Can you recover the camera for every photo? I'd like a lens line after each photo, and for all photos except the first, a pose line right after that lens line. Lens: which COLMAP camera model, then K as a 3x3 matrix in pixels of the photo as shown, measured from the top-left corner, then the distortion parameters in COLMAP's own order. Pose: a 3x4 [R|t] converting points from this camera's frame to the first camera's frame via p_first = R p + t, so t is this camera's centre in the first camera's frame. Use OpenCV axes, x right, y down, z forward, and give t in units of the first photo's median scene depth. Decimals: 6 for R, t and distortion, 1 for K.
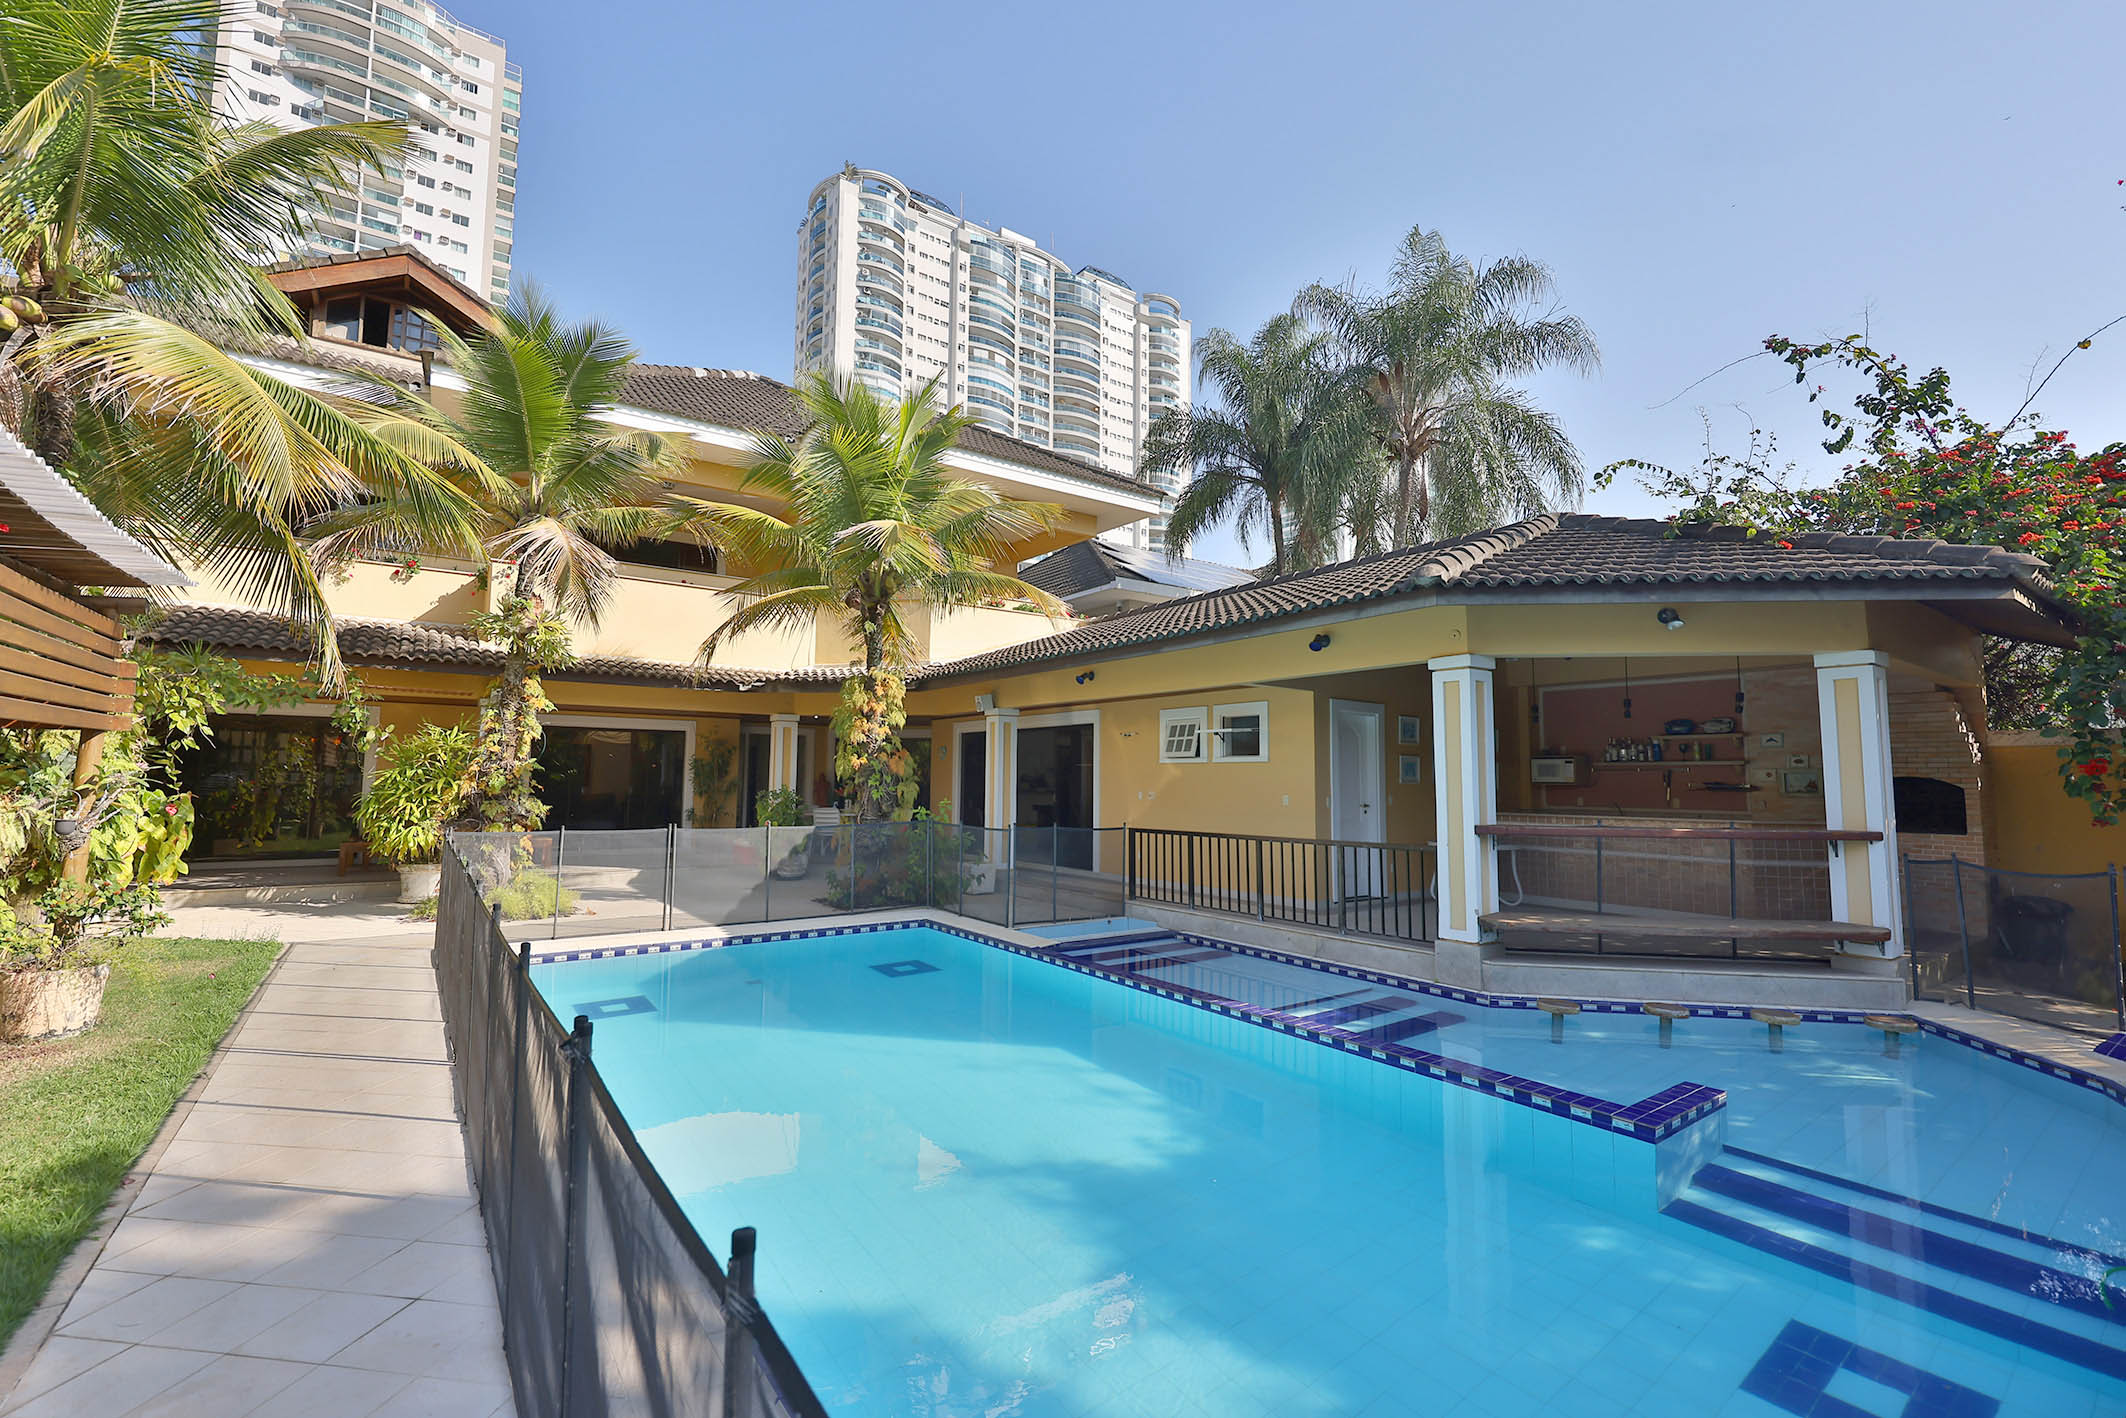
lens RADIAL K [[898.7, 0, 1063.0], [0, 898.7, 709.0], [0, 0, 1]] dist [-0.000950, -0.000202]
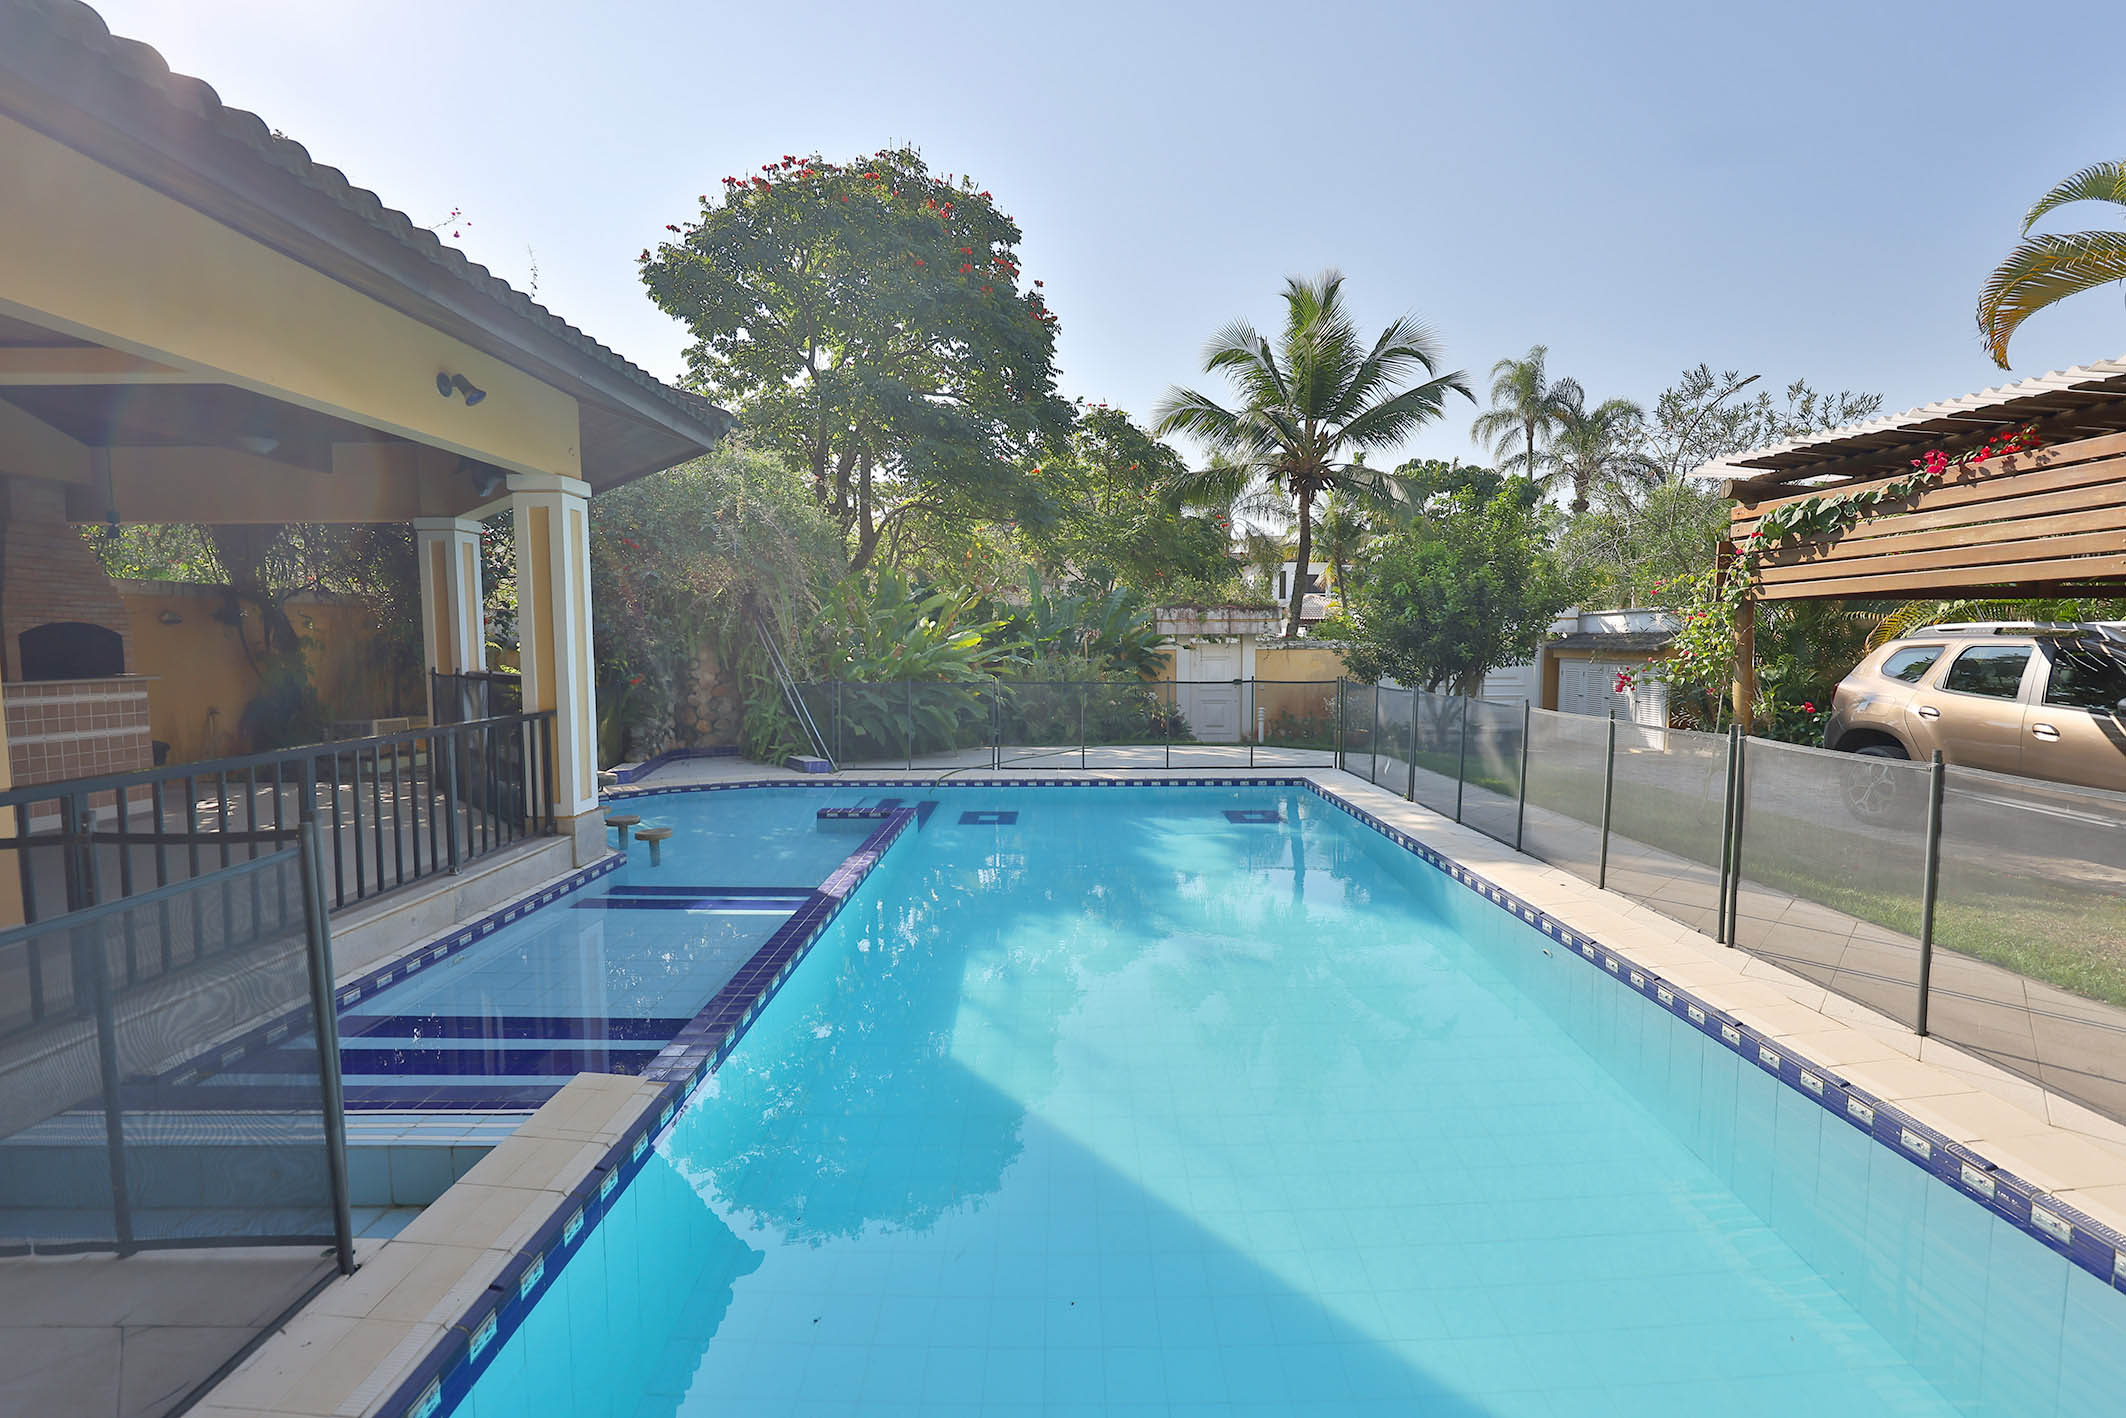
lens RADIAL K [[898.7, 0, 1063.0], [0, 898.7, 709.0], [0, 0, 1]] dist [-0.000950, -0.000202]
pose [[-0.818283, -0.051090, 0.572541, -0.280914], [-0.051649, 0.998548, 0.015287, 0.078324], [-0.572491, -0.017062, -0.819733, 0.939199]]
